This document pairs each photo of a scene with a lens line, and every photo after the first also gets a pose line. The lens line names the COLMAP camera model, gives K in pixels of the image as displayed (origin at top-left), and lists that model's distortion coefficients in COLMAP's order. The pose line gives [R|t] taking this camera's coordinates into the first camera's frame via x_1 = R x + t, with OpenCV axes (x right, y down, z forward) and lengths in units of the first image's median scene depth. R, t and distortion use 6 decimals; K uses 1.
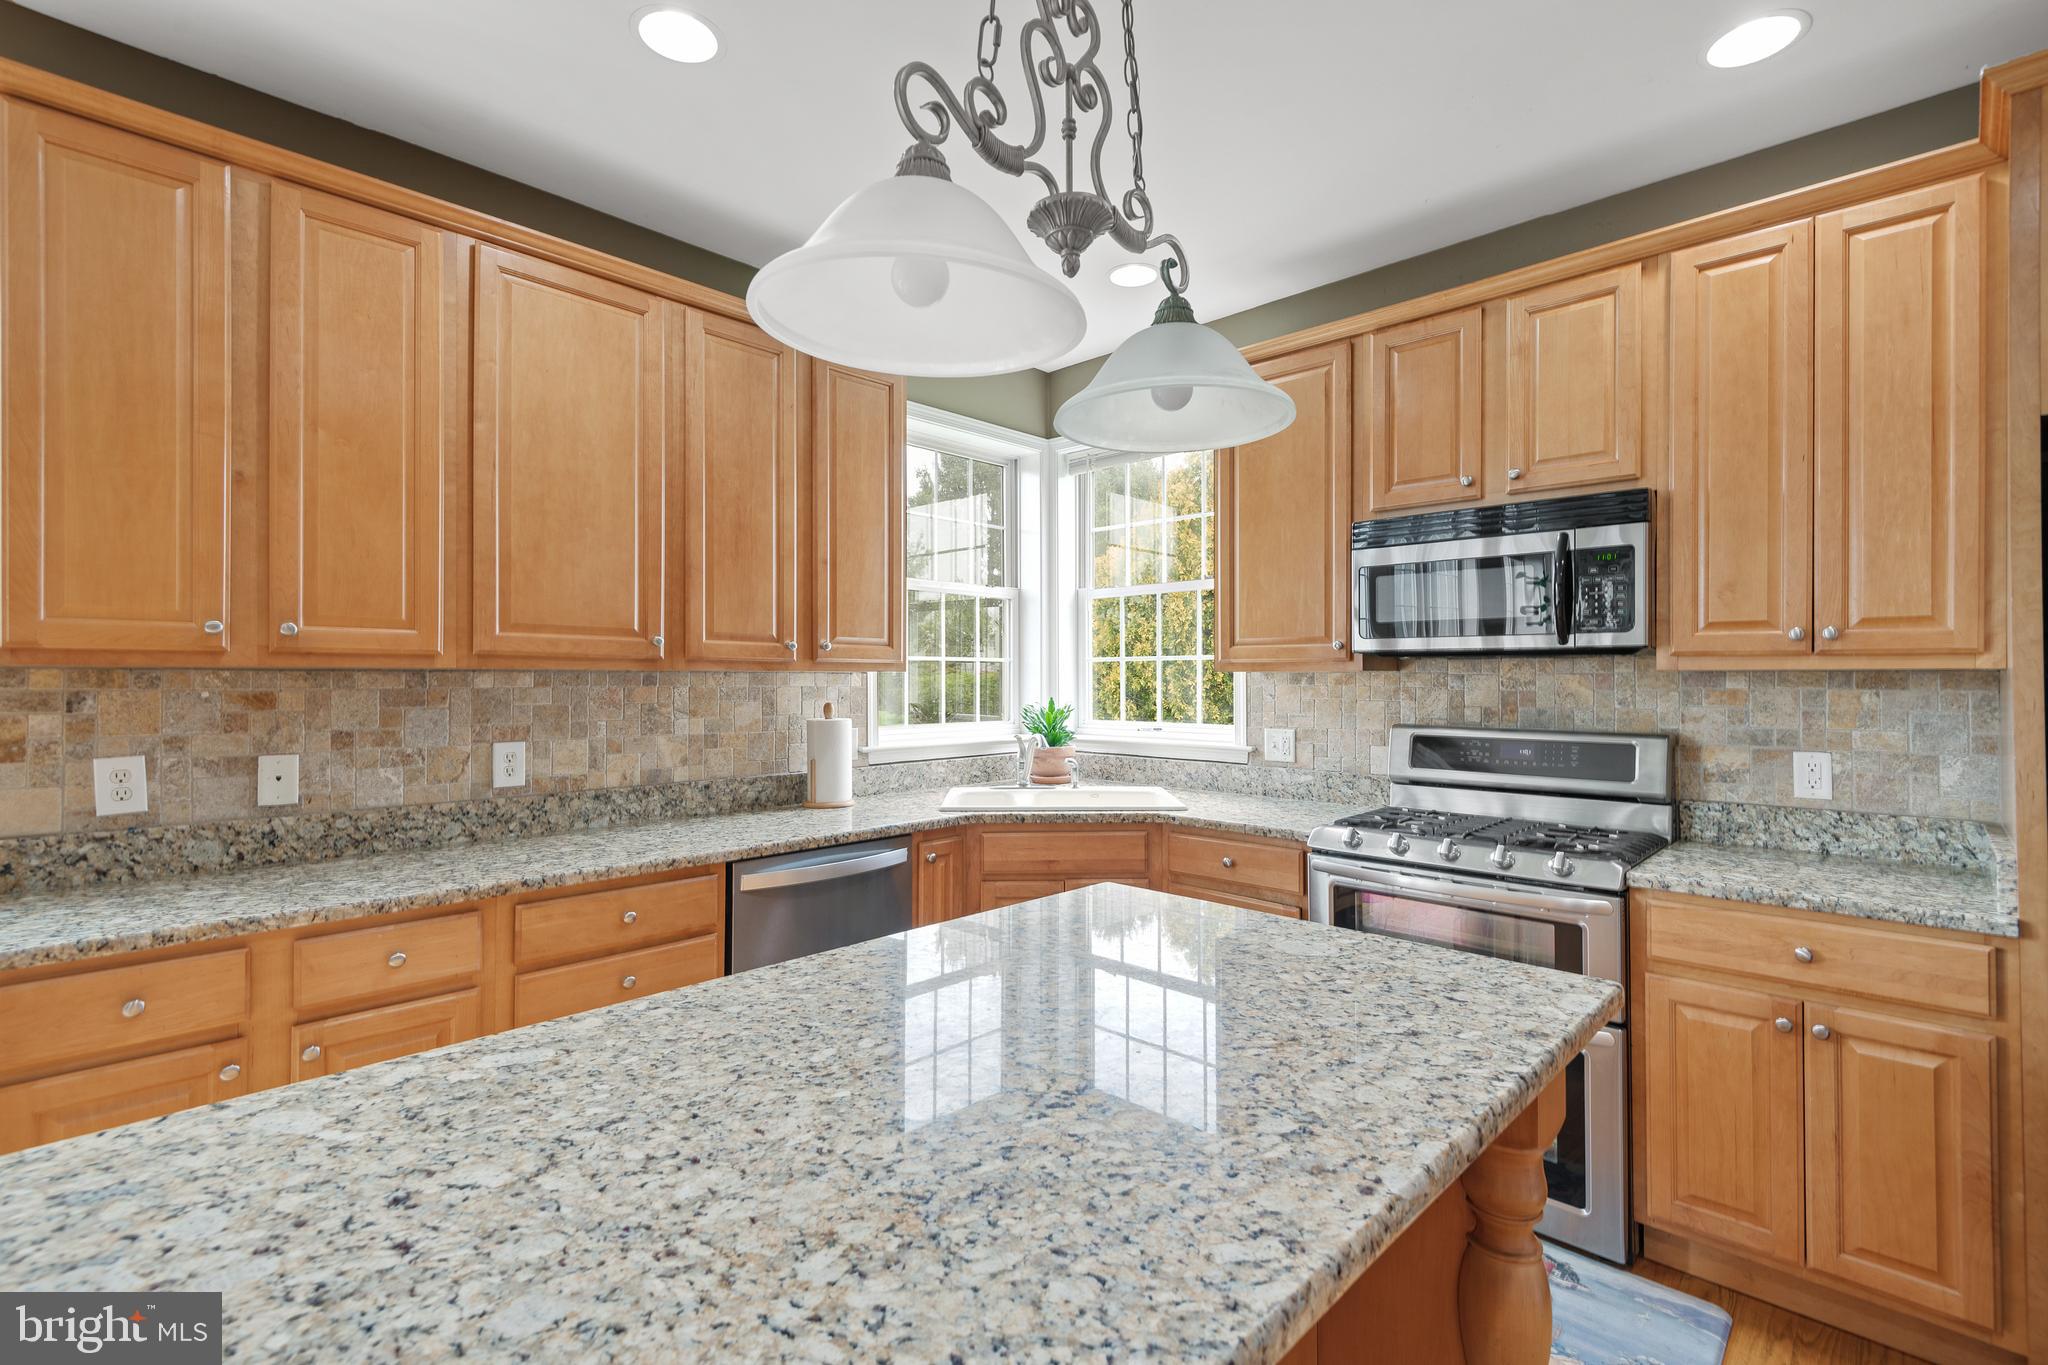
lens RADIAL K [[927.8, 0, 1023.1], [0, 927.8, 675.8], [0, 0, 1]] dist [0.022518, -0.008312]
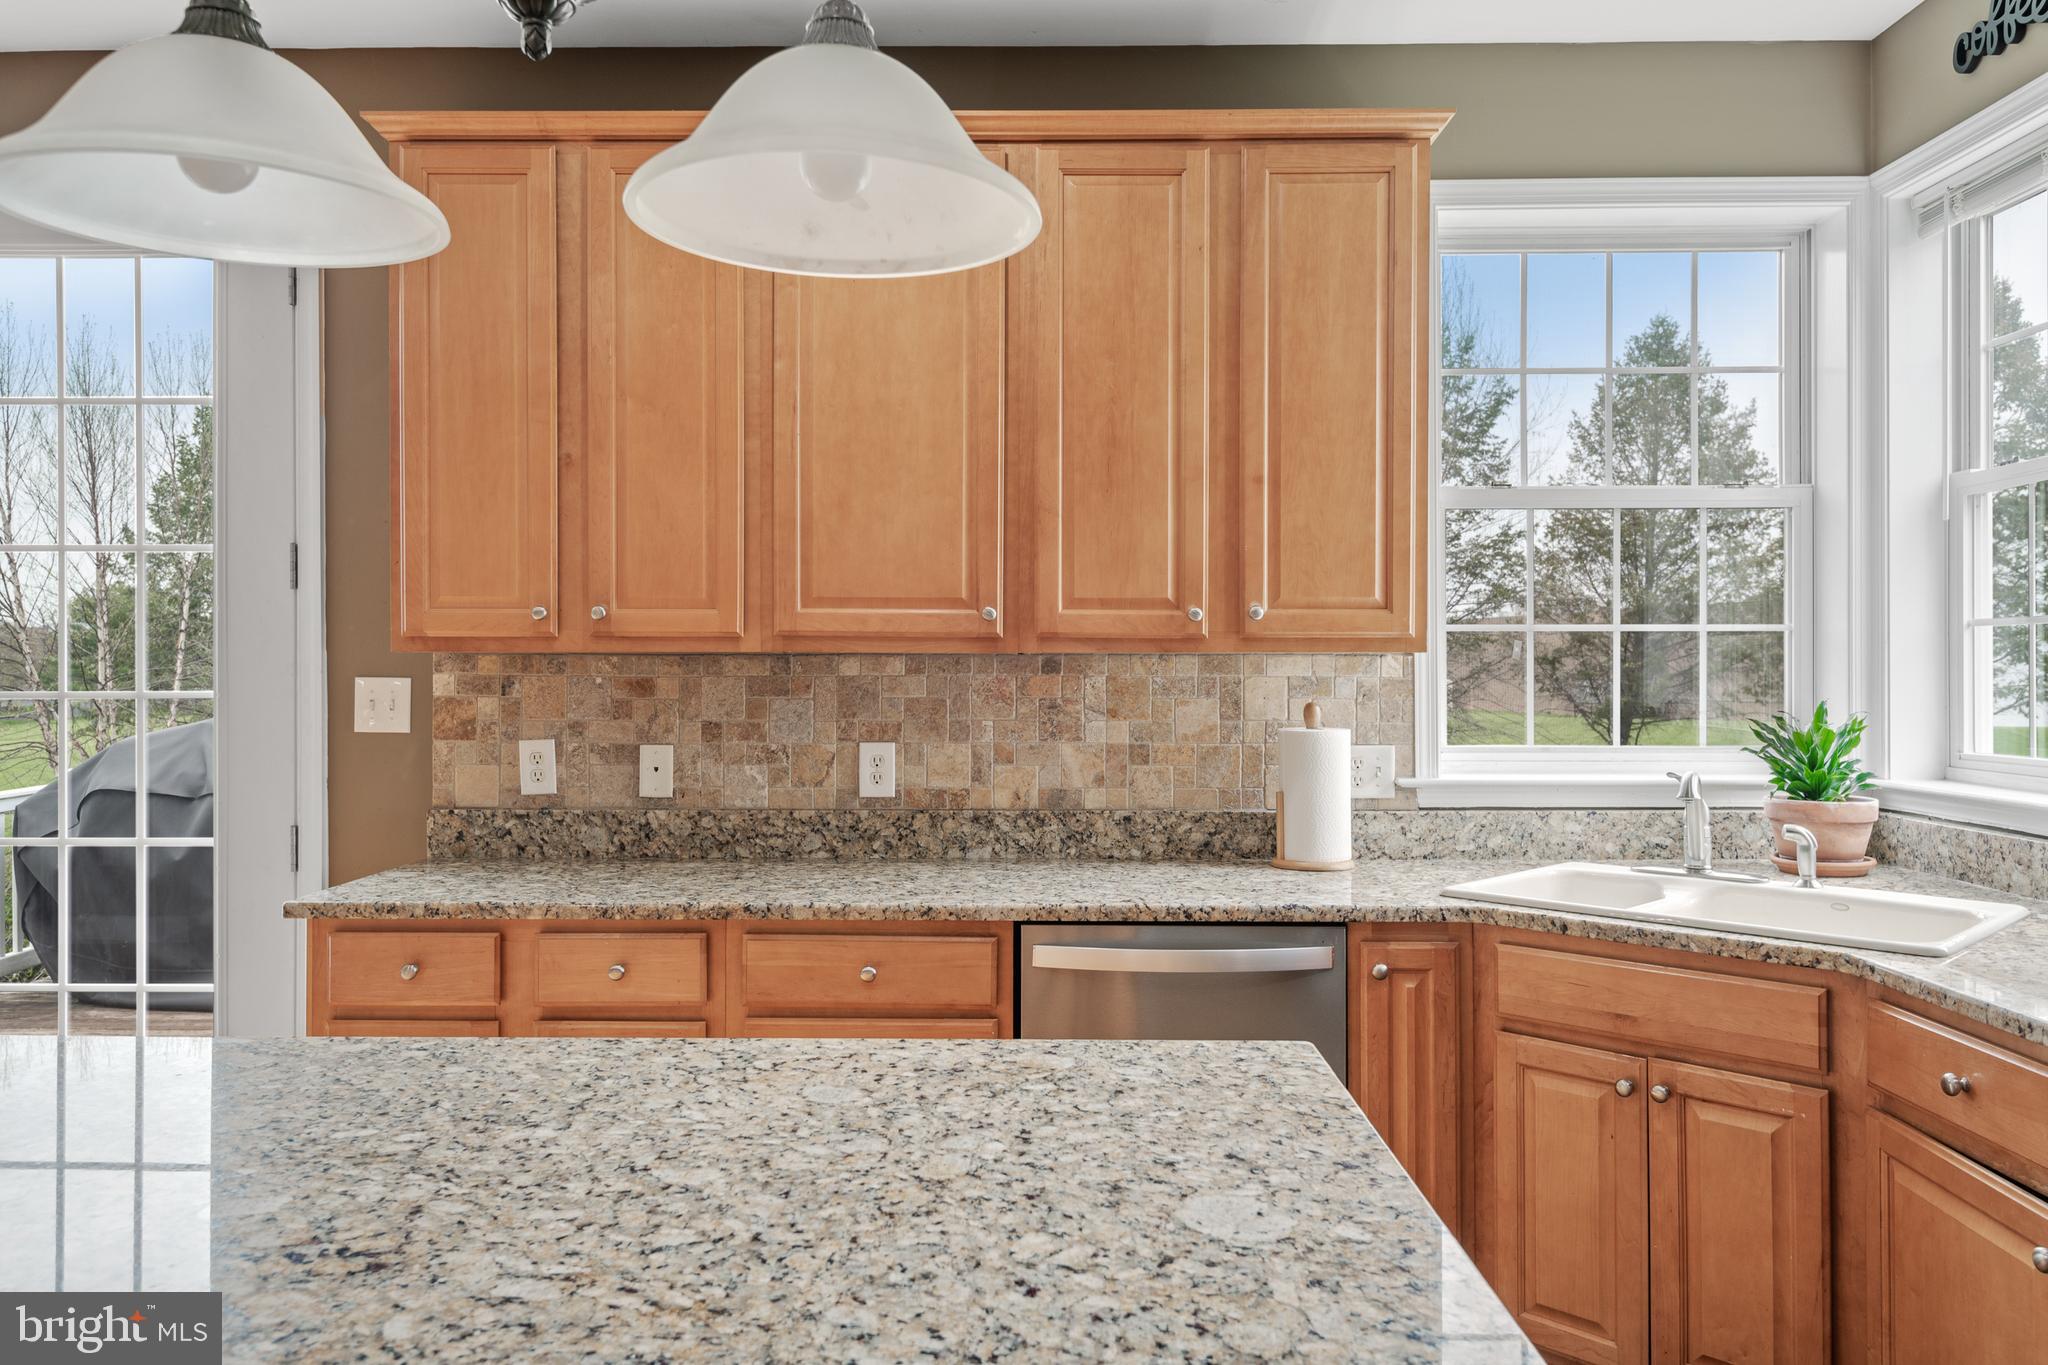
lens RADIAL K [[1447.4, 0, 1032.5], [0, 1447.4, 667.7], [0, 0, 1]] dist [0.026436, -0.008943]
pose [[0.684496, 0.002462, -0.729012, 0.514377], [0.002668, 0.999979, 0.005882, -0.000889], [0.729011, -0.005971, 0.684476, 0.263096]]
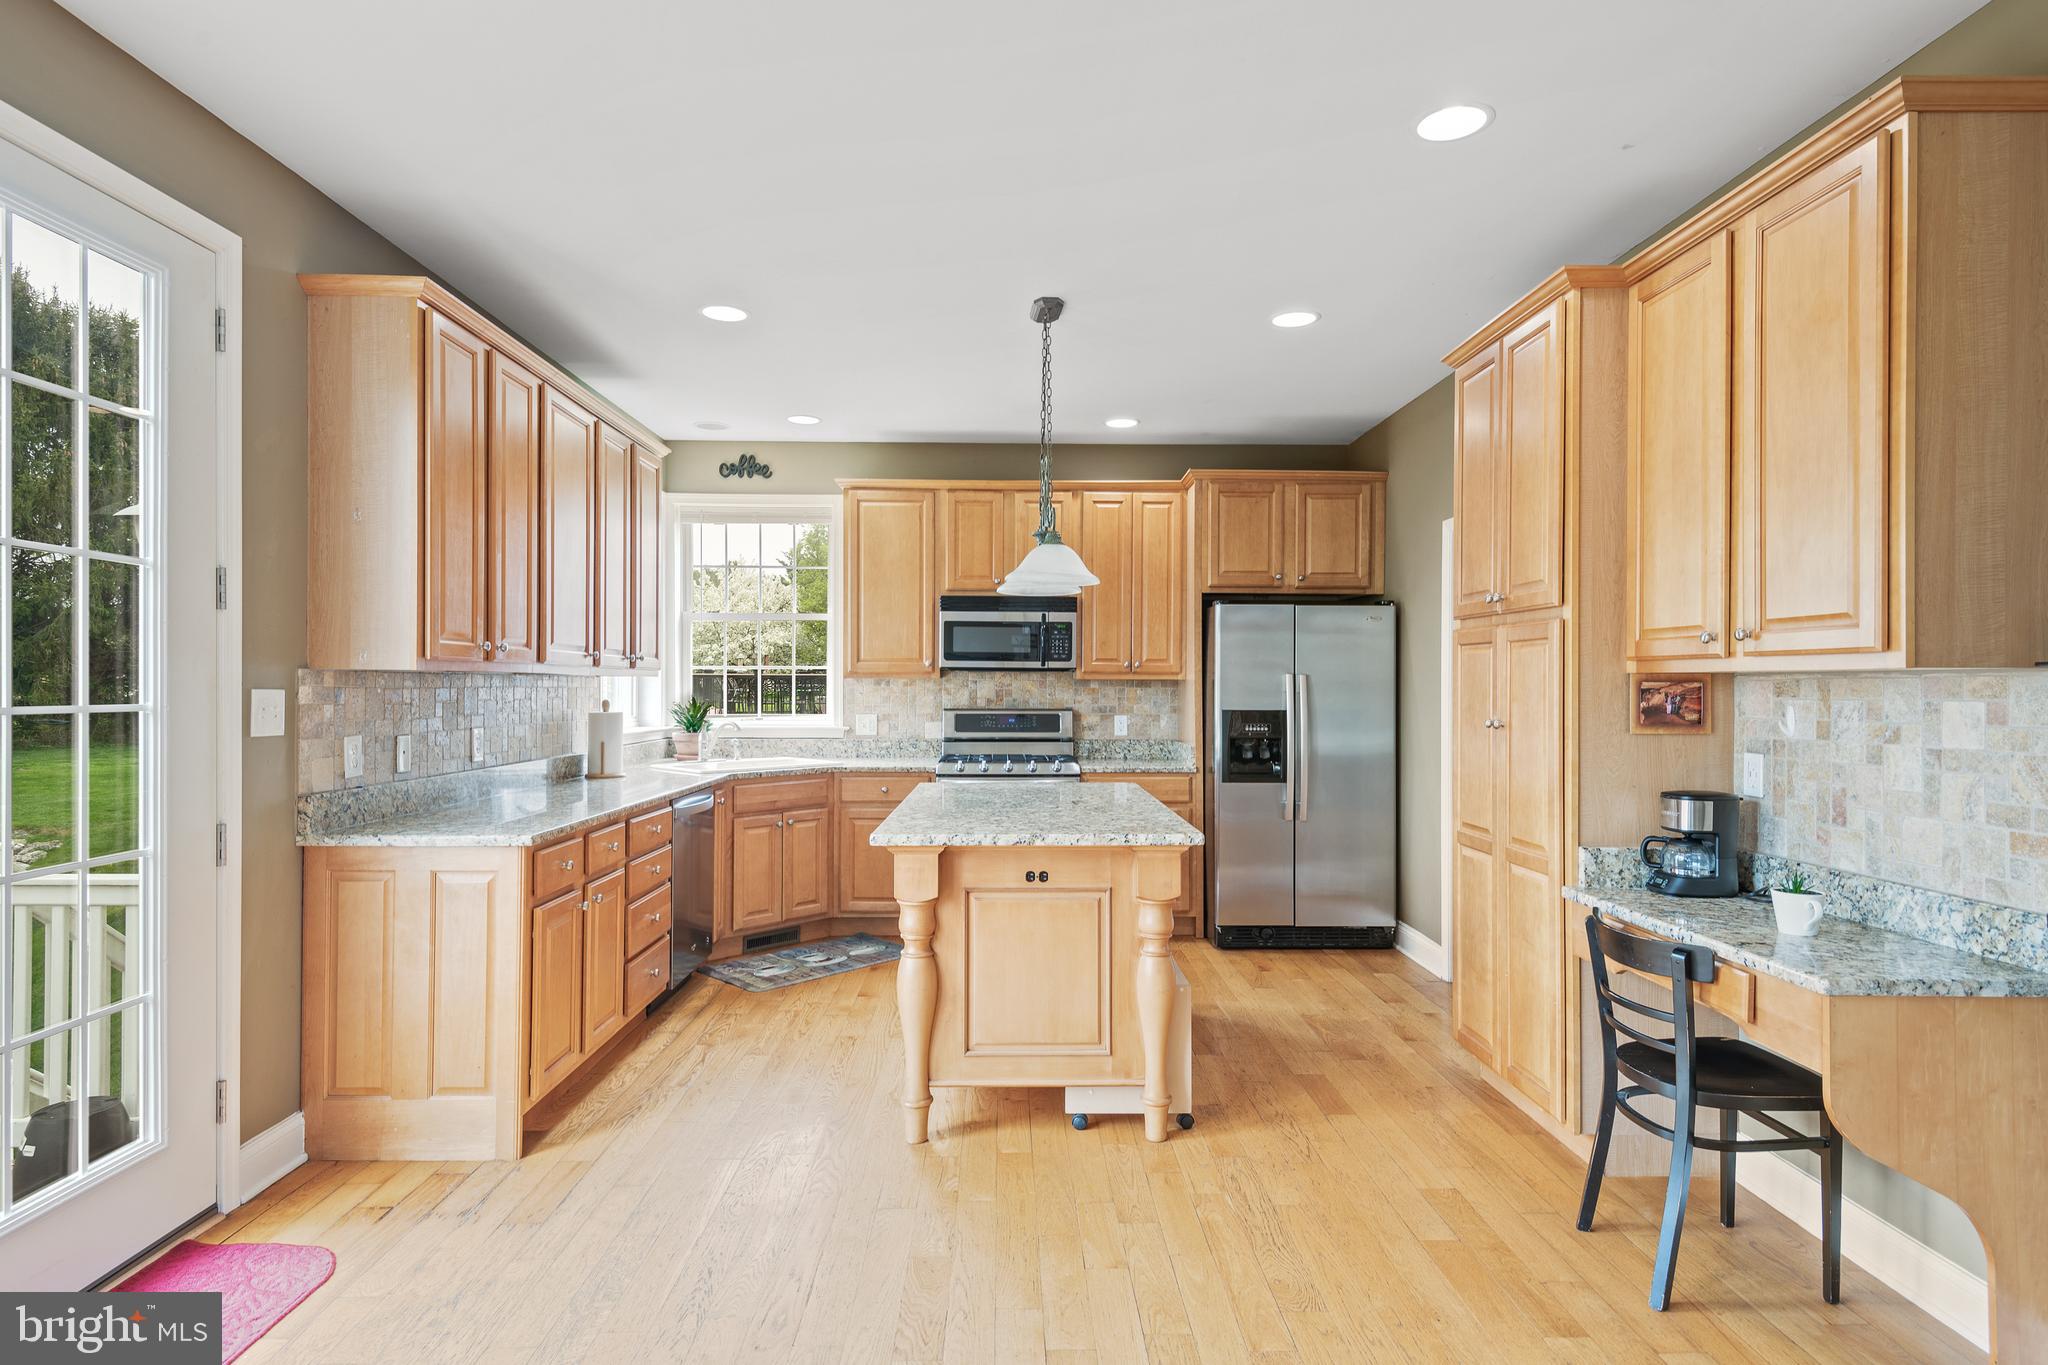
lens RADIAL K [[1075.6, 0, 1010.9], [0, 1075.6, 685.1], [0, 0, 1]] dist [0.034676, -0.008100]
pose [[0.718615, 0.001938, 0.695406, -1.208271], [-0.005350, 0.999982, 0.002742, 0.002094], [-0.695388, -0.005691, 0.718612, -0.716887]]
